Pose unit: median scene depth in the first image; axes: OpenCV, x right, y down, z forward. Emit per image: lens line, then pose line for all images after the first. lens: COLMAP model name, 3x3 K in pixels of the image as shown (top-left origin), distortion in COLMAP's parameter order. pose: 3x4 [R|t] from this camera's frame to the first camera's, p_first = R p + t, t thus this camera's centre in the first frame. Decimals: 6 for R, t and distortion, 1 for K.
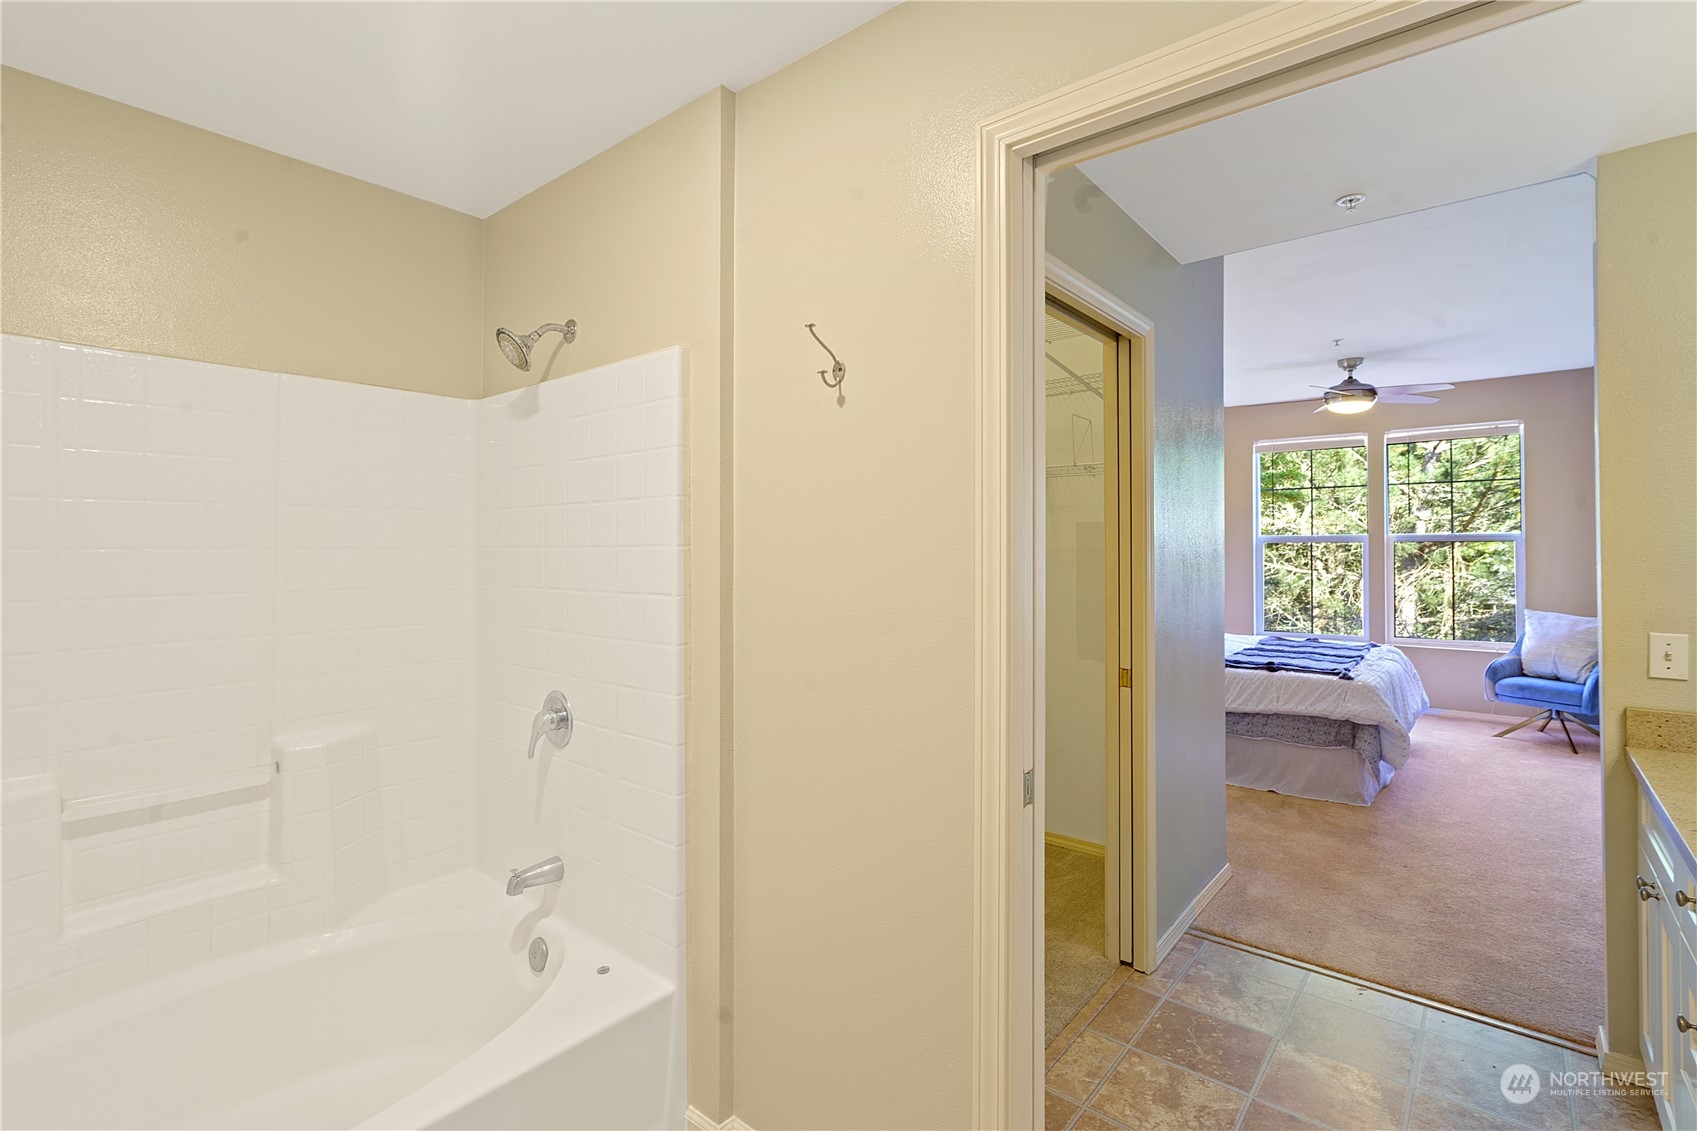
lens RADIAL K [[773.0, 0, 847.2], [0, 773.0, 550.8], [0, 0, 1]] dist [-0.003164, -0.000048]
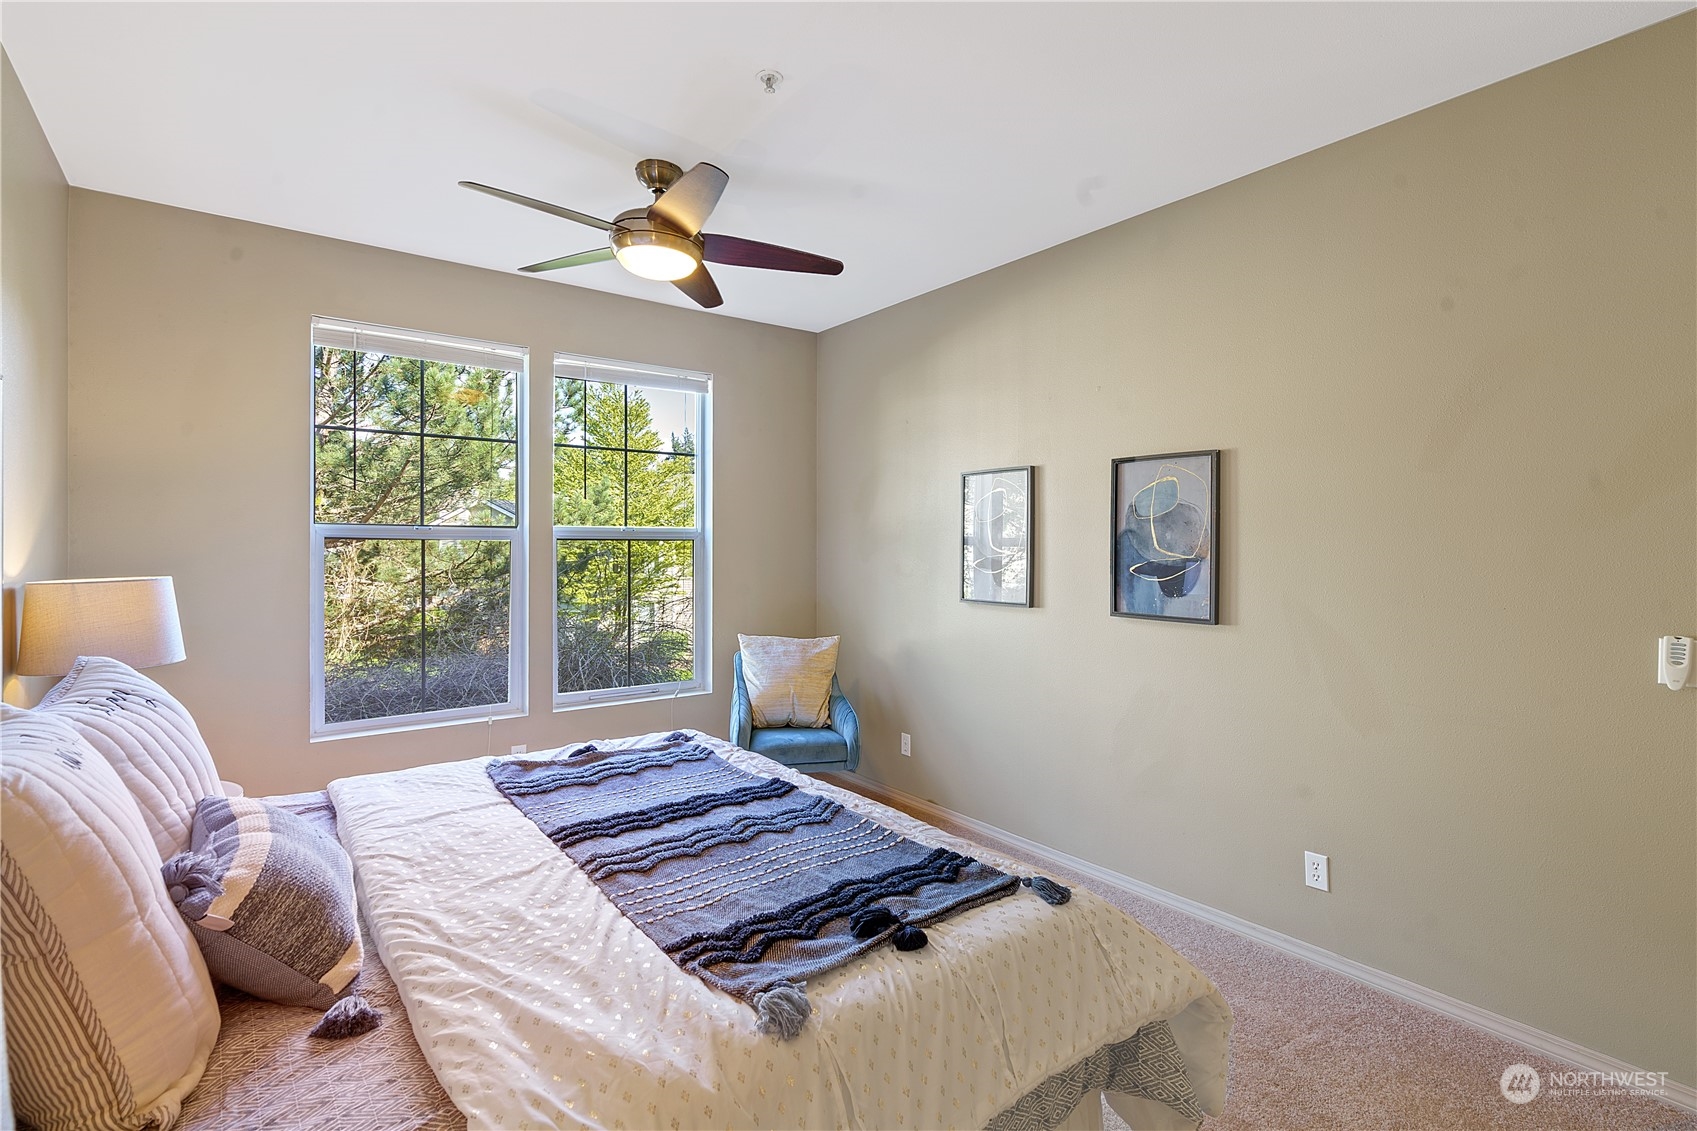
lens RADIAL K [[773.0, 0, 847.2], [0, 773.0, 550.8], [0, 0, 1]] dist [-0.003164, -0.000048]
pose [[0.224148, -0.009533, 0.974508, 0.201730], [-0.003906, 0.999935, 0.010681, -0.011300], [-0.974547, -0.006200, 0.224097, 0.774111]]
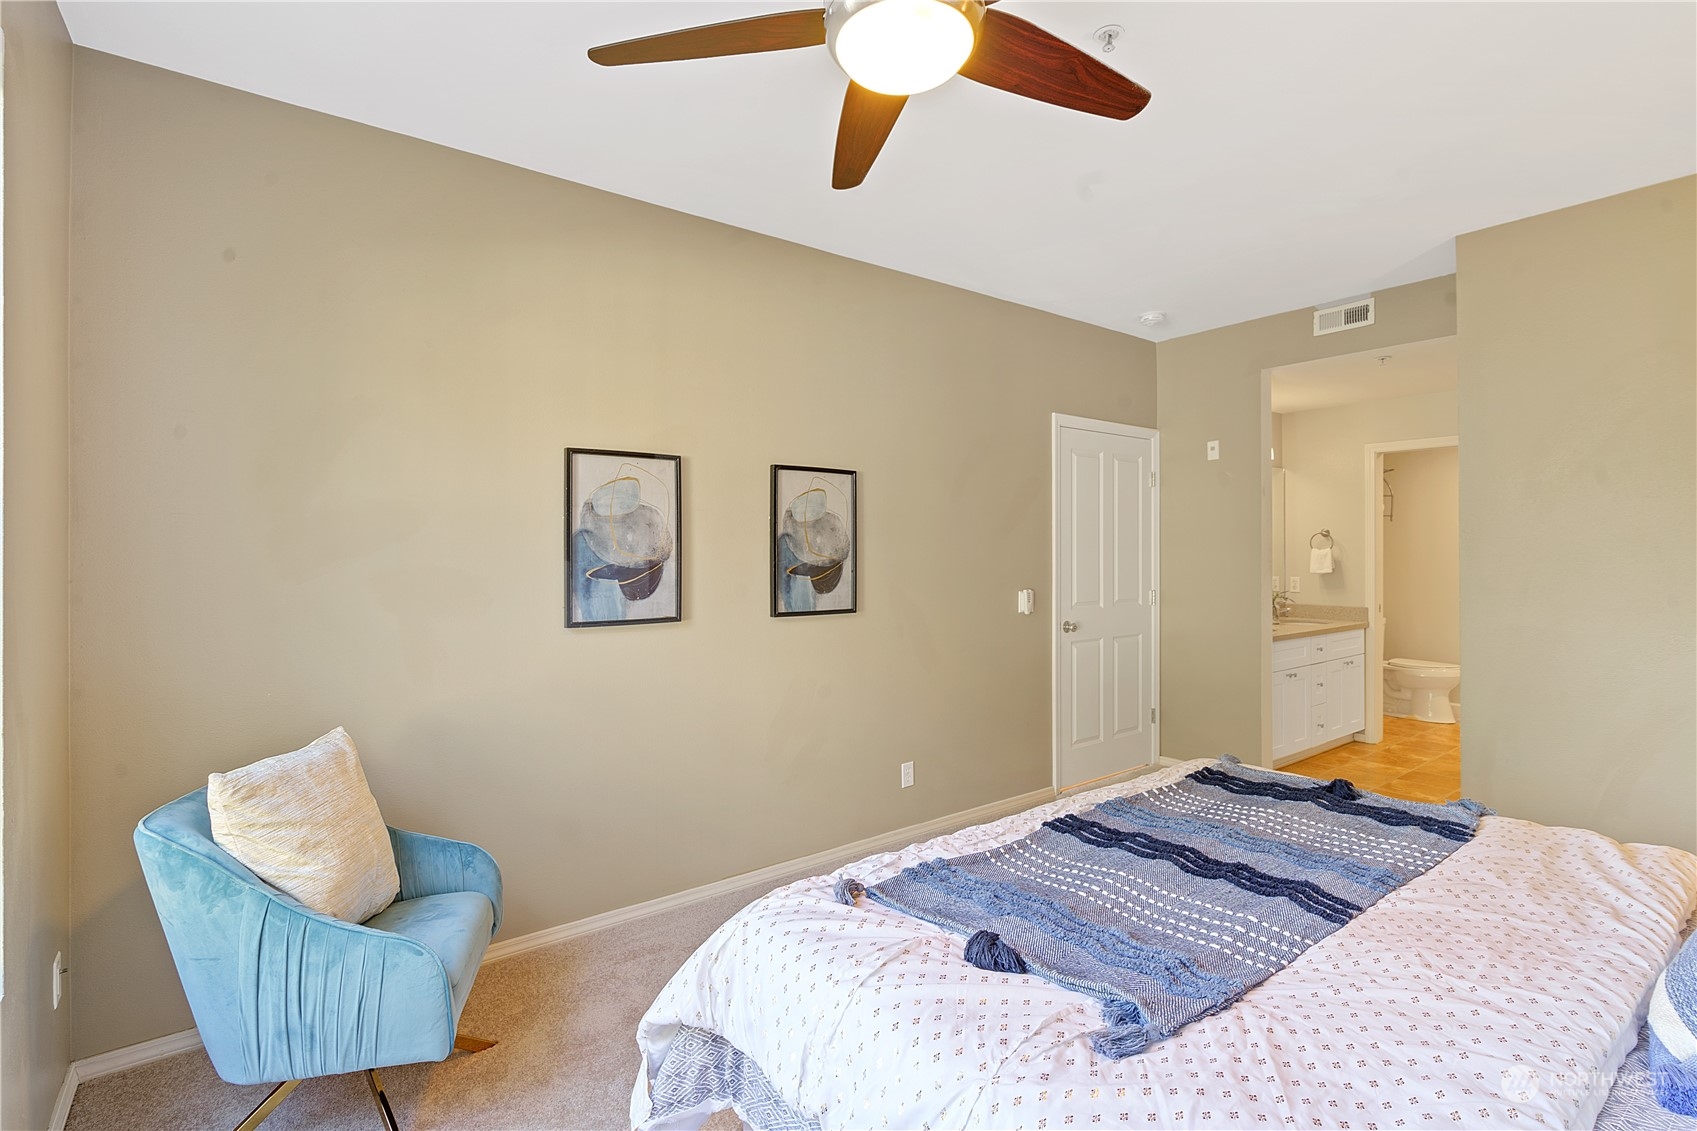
lens RADIAL K [[798.5, 0, 848.5], [0, 798.5, 565.5], [0, 0, 1]] dist [-0.001866, -0.000145]
pose [[-0.970990, -0.012697, 0.238783, 0.622174], [-0.007486, 0.999714, 0.022717, -0.011204], [-0.239003, 0.020271, -0.970807, 1.307131]]
